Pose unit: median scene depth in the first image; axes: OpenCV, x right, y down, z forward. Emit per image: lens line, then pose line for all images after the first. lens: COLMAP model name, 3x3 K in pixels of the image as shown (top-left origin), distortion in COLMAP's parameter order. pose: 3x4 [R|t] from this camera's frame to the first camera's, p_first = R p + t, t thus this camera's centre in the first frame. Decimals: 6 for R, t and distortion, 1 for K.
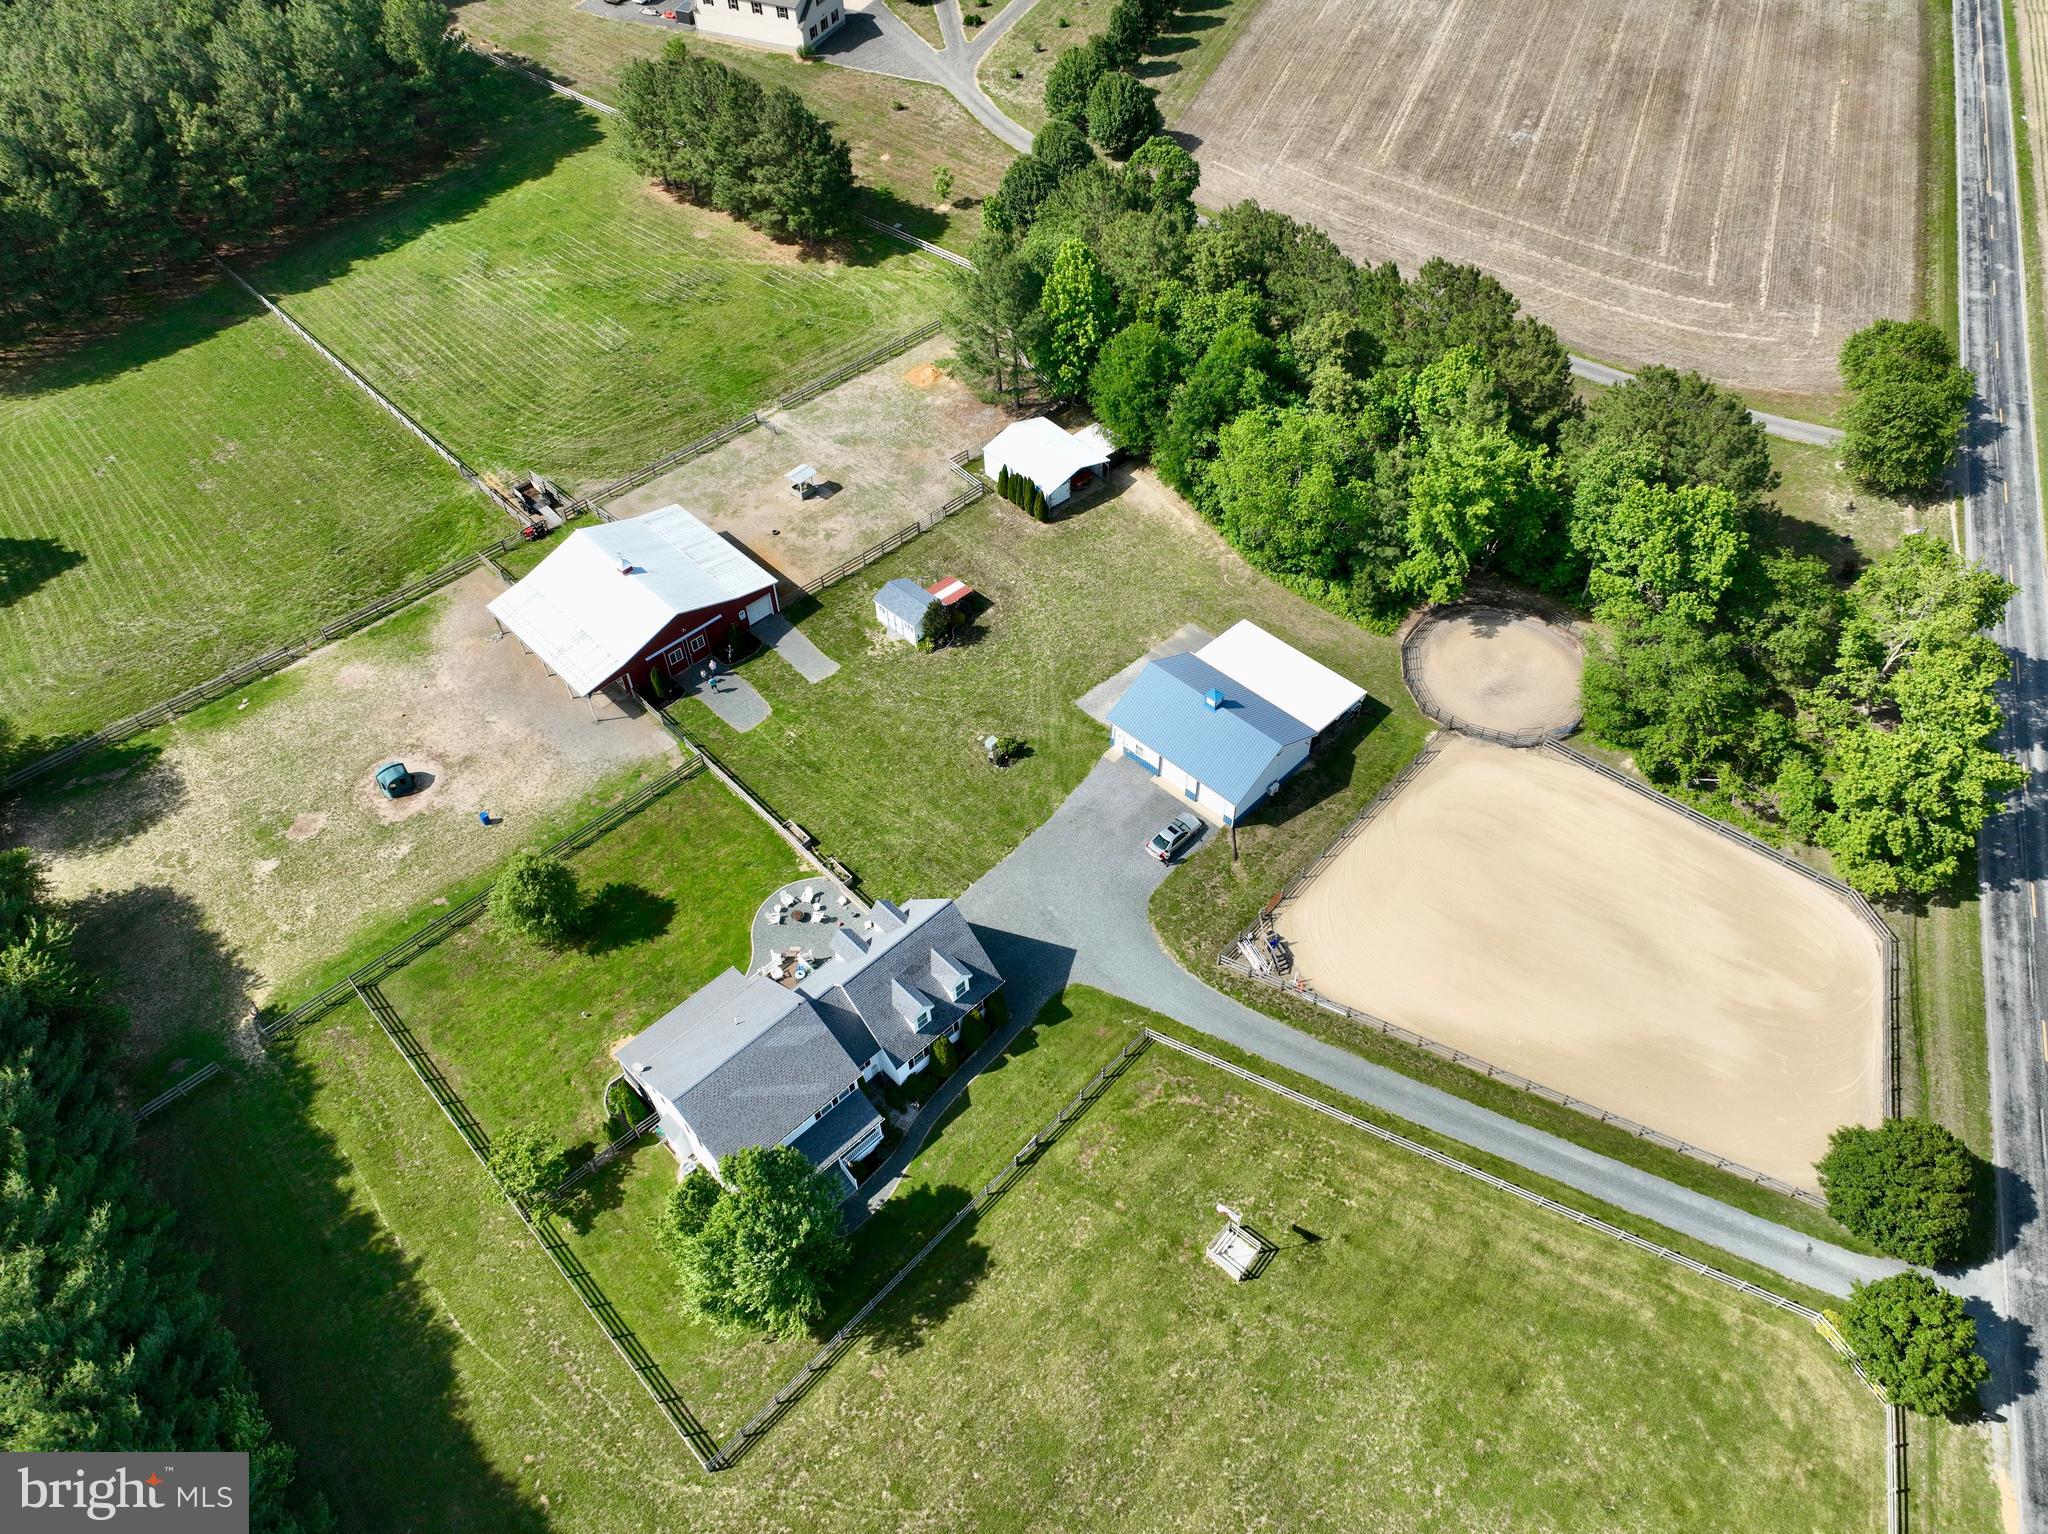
lens RADIAL K [[1434.4, 0, 1031.7], [0, 1434.4, 762.2], [0, 0, 1]] dist [-0.006183, 0.022660]
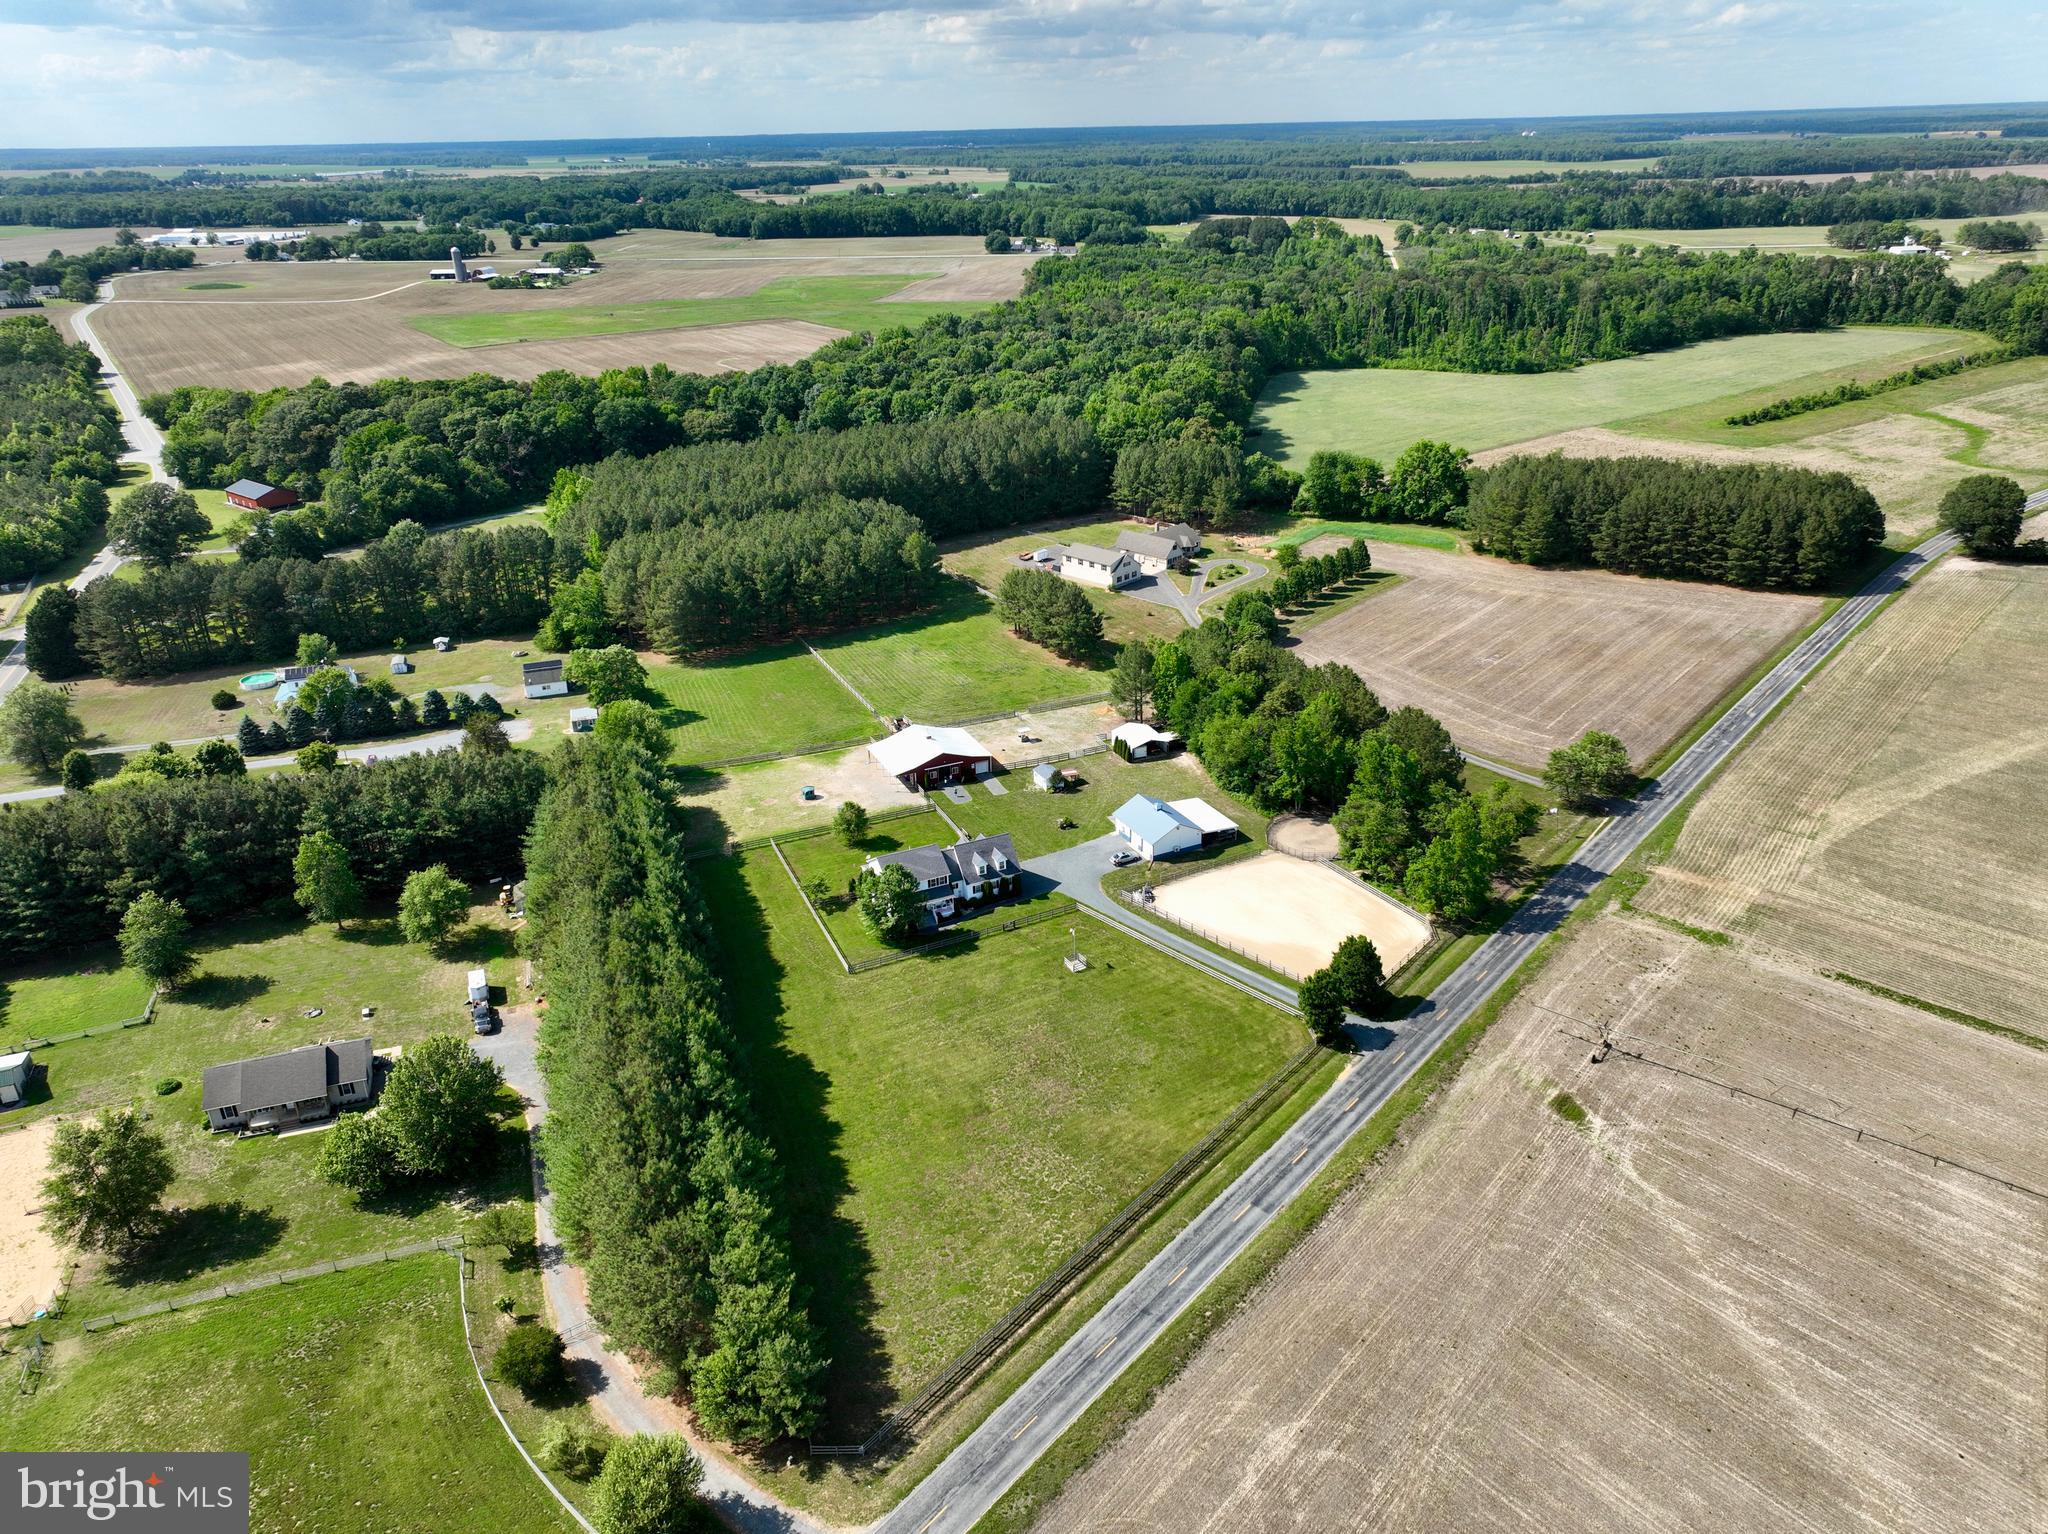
lens RADIAL K [[1434.4, 0, 1031.7], [0, 1434.4, 762.2], [0, 0, 1]] dist [-0.006183, 0.022660]
pose [[0.945533, 0.132776, -0.297216, 0.529535], [-0.242633, 0.896146, -0.371552, 0.681328], [0.217016, 0.423429, 0.879552, -0.894734]]
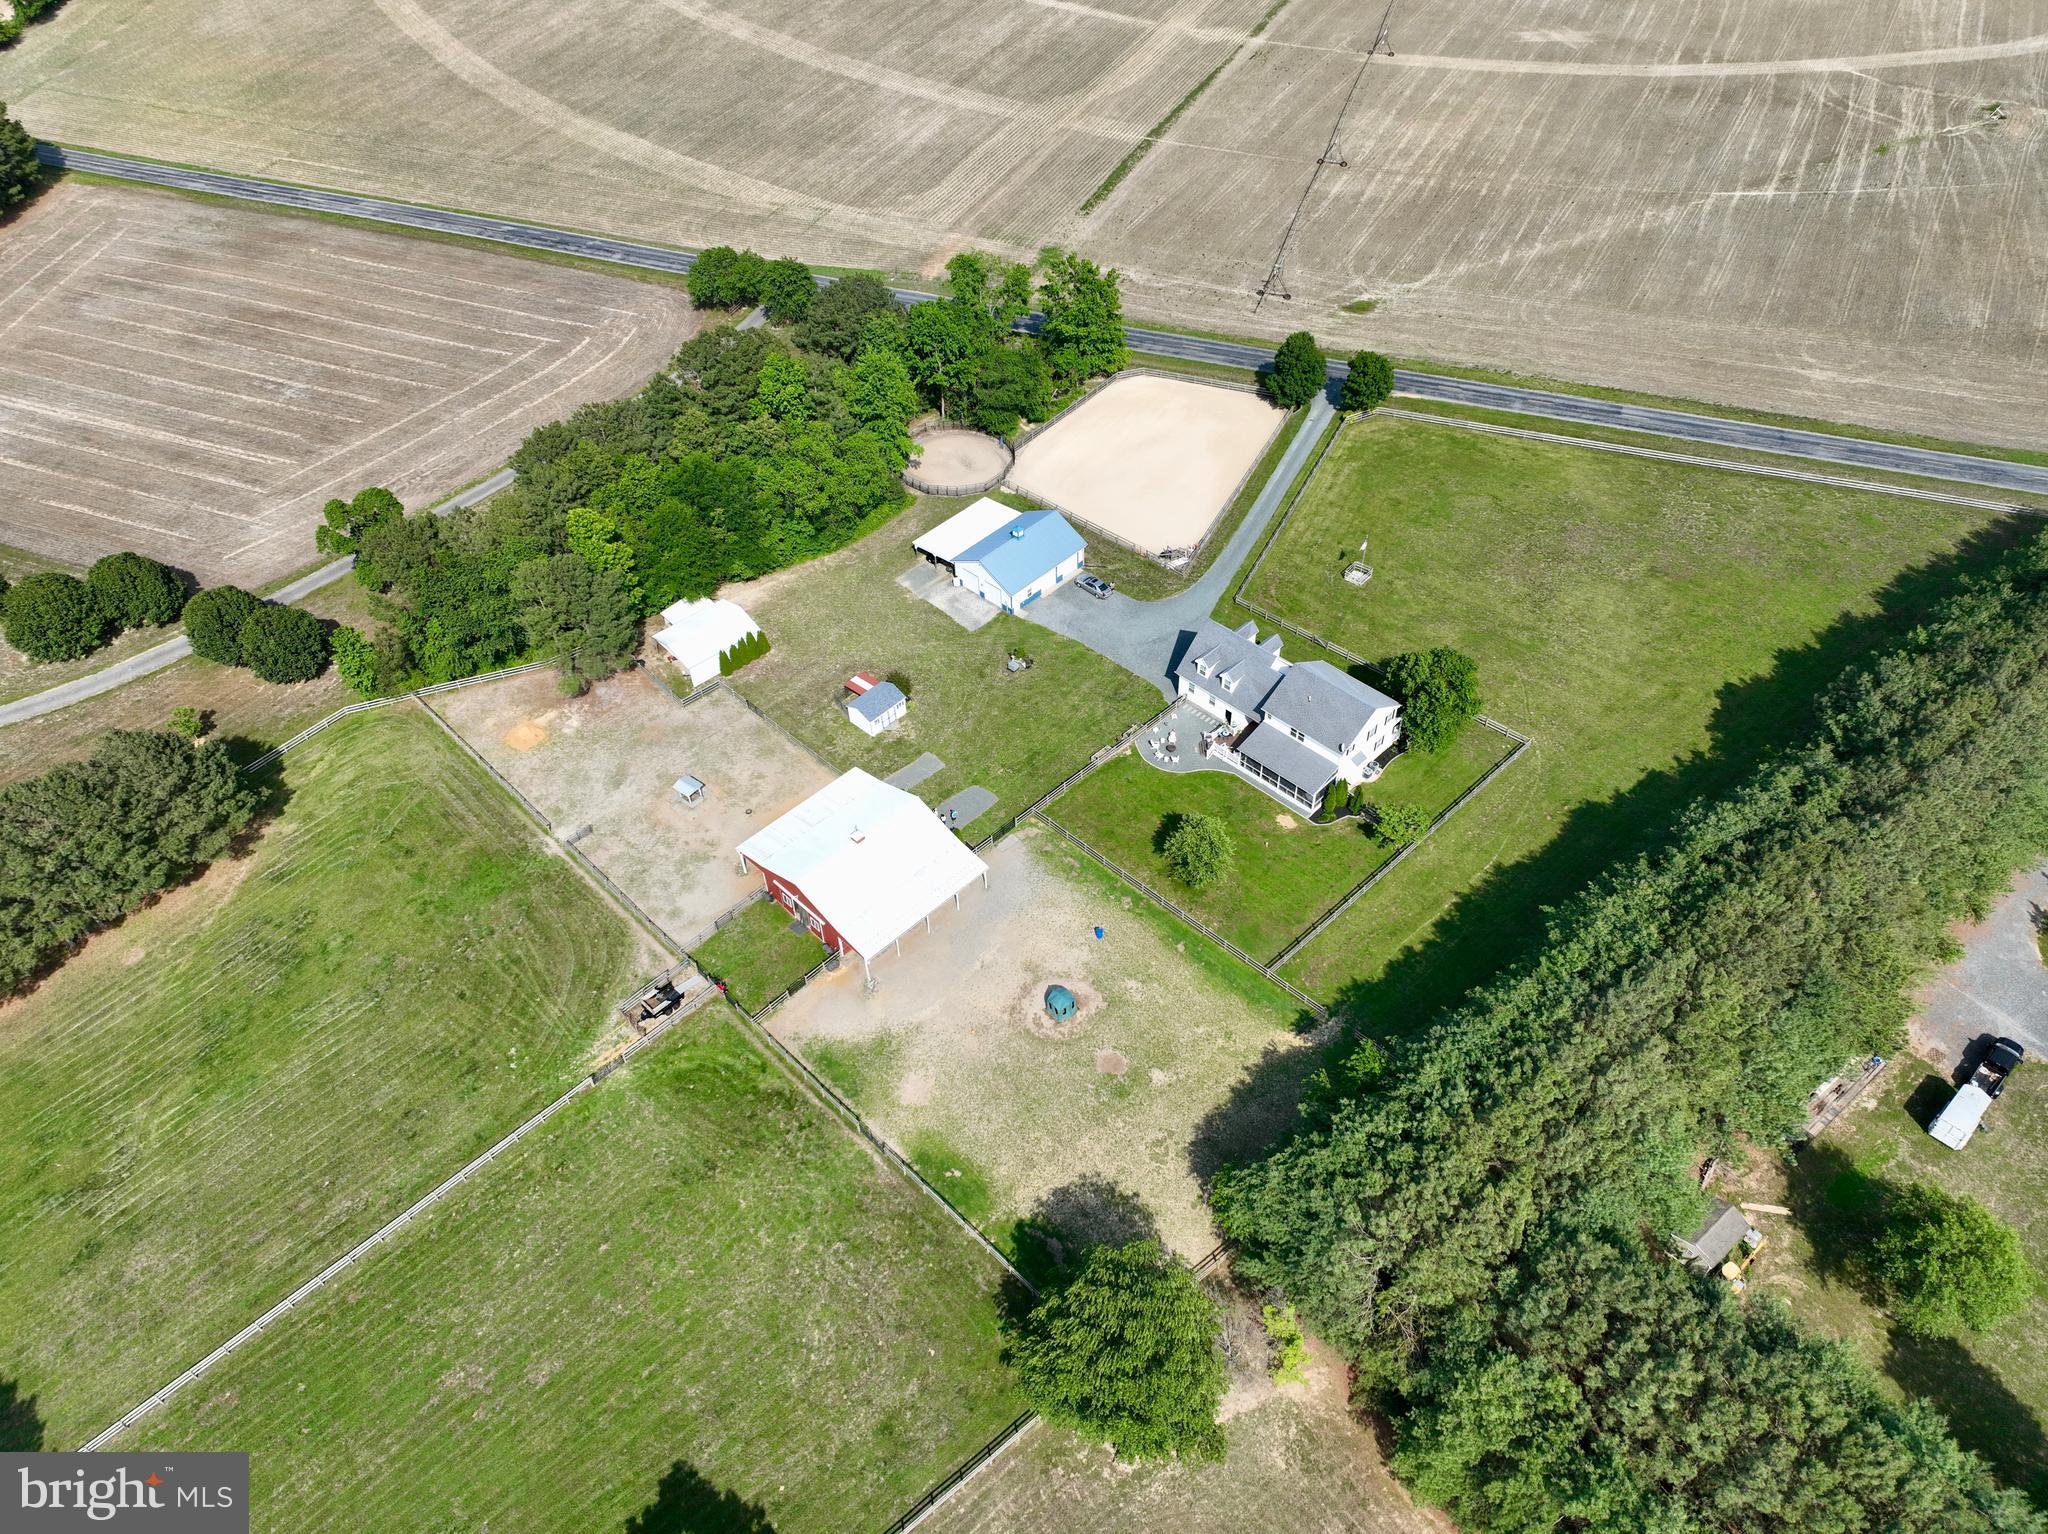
lens RADIAL K [[1434.4, 0, 1031.7], [0, 1434.4, 762.2], [0, 0, 1]] dist [-0.006183, 0.022660]
pose [[-0.017117, -0.694505, 0.719284, -1.042219], [0.766885, 0.452477, 0.455139, -0.562848], [-0.641556, 0.559399, 0.524861, 0.290376]]
